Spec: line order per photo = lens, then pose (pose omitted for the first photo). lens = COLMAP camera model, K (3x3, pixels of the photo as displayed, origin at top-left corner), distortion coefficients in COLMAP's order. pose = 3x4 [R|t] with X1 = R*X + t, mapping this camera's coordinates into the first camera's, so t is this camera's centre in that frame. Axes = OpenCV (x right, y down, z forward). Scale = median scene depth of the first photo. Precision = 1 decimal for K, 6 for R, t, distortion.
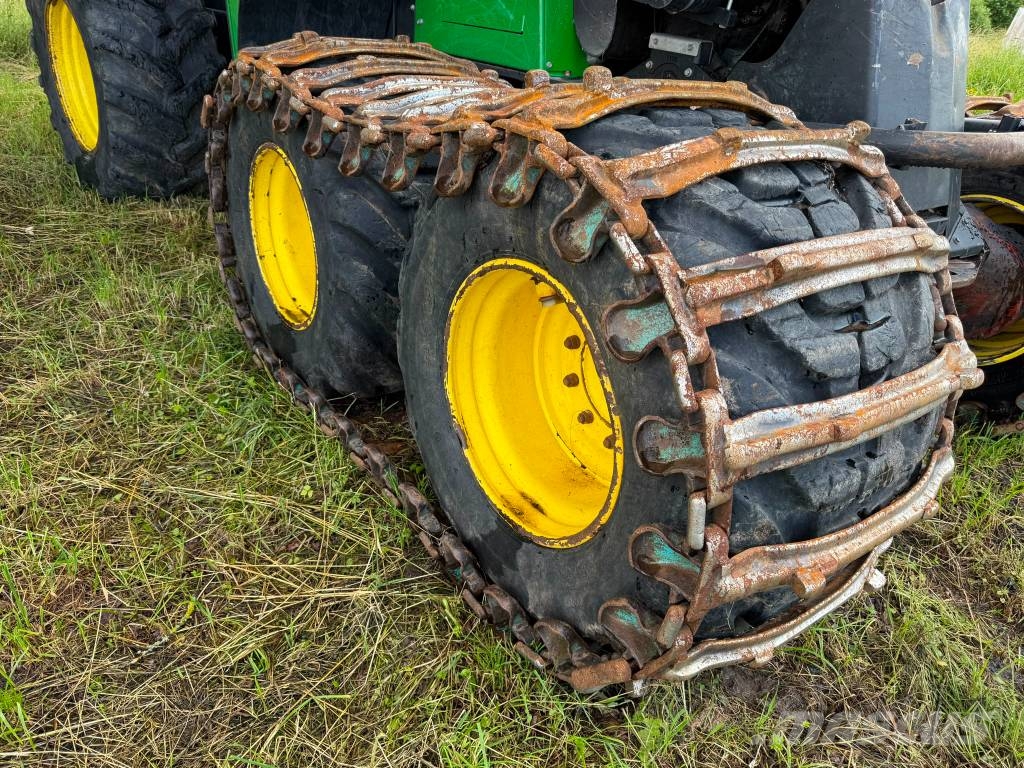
lens RADIAL K [[725.4, 0, 512.4], [0, 725.4, 386.0], [0, 0, 1]] dist [0.038590, -0.040709]
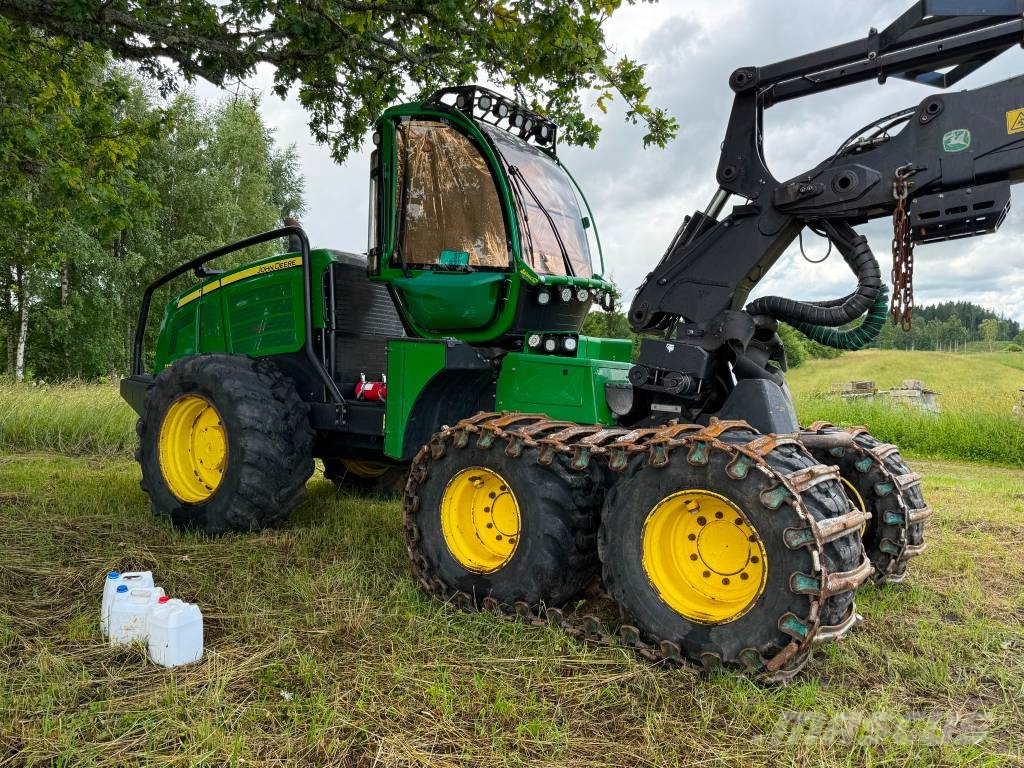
lens RADIAL K [[716.4, 0, 511.3], [0, 716.4, 385.6], [0, 0, 1]] dist [0.089376, -0.116853]
pose [[0.956810, -0.035933, 0.288485, -0.762934], [0.162809, 0.888350, -0.429334, 0.275014], [-0.240848, 0.457759, 0.855832, -0.655434]]
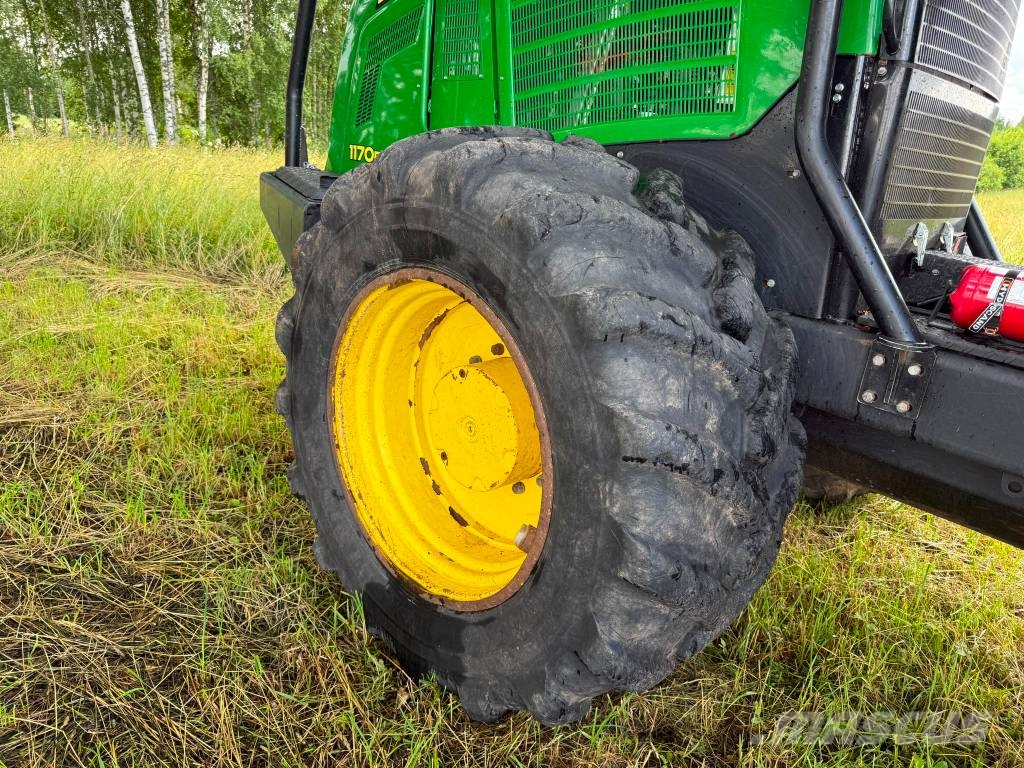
lens RADIAL K [[716.4, 0, 511.3], [0, 716.4, 385.6], [0, 0, 1]] dist [0.089376, -0.116853]
pose [[0.997778, 0.016664, 0.064506, -1.055431], [-0.005402, 0.985261, -0.170974, -0.700142], [-0.066404, 0.170245, 0.983162, 1.028985]]
